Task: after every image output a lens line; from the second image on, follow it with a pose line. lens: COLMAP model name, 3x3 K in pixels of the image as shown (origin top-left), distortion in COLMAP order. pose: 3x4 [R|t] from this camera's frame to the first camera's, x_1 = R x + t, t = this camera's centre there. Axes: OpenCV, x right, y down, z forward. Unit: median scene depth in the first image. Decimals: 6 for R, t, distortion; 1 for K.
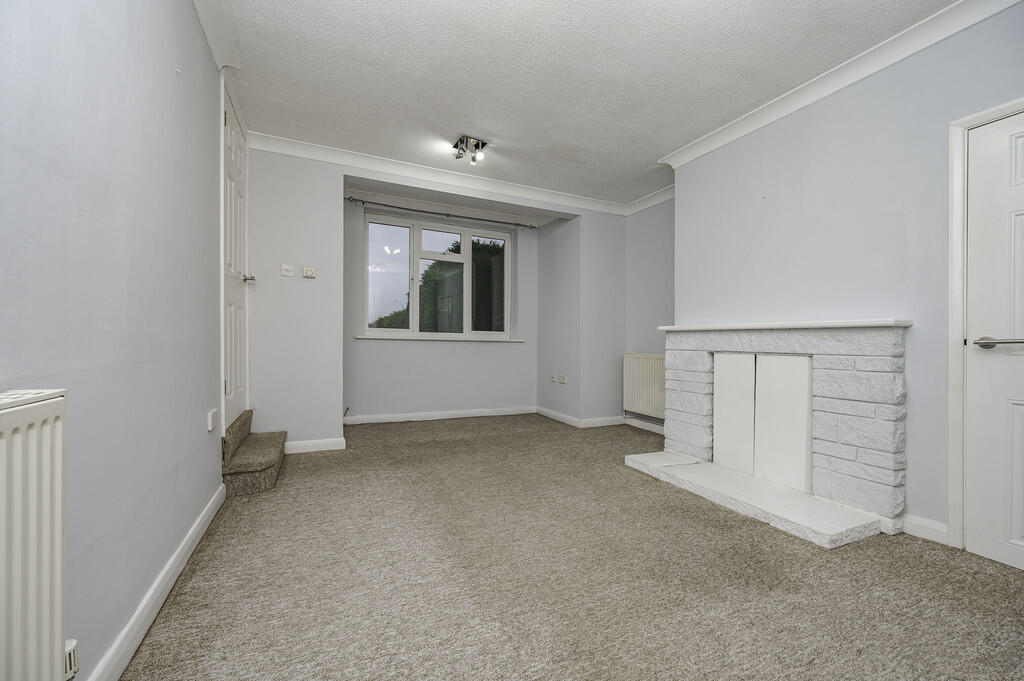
lens RADIAL K [[416.7, 0, 513.4], [0, 416.7, 338.2], [0, 0, 1]] dist [-0.000743, -0.000149]
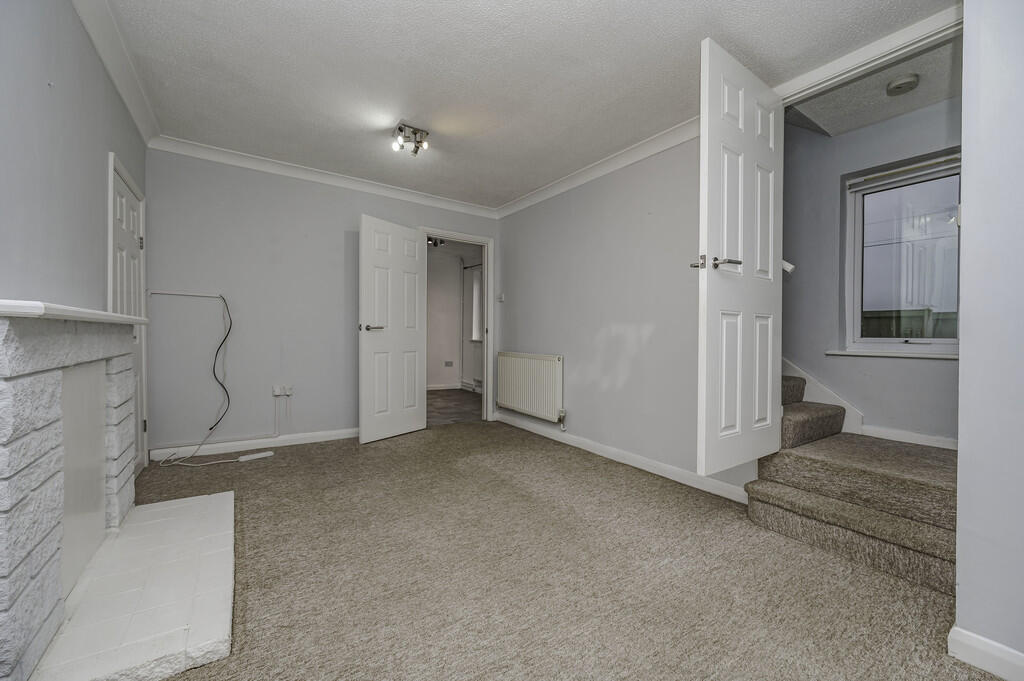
lens RADIAL K [[416.7, 0, 514.3], [0, 416.7, 343.6], [0, 0, 1]] dist [-0.000743, -0.000149]
pose [[-0.987706, -0.030884, -0.153239, 0.093698], [-0.032286, 0.999456, 0.006664, -0.018065], [0.152950, 0.011530, -0.988167, 2.082080]]
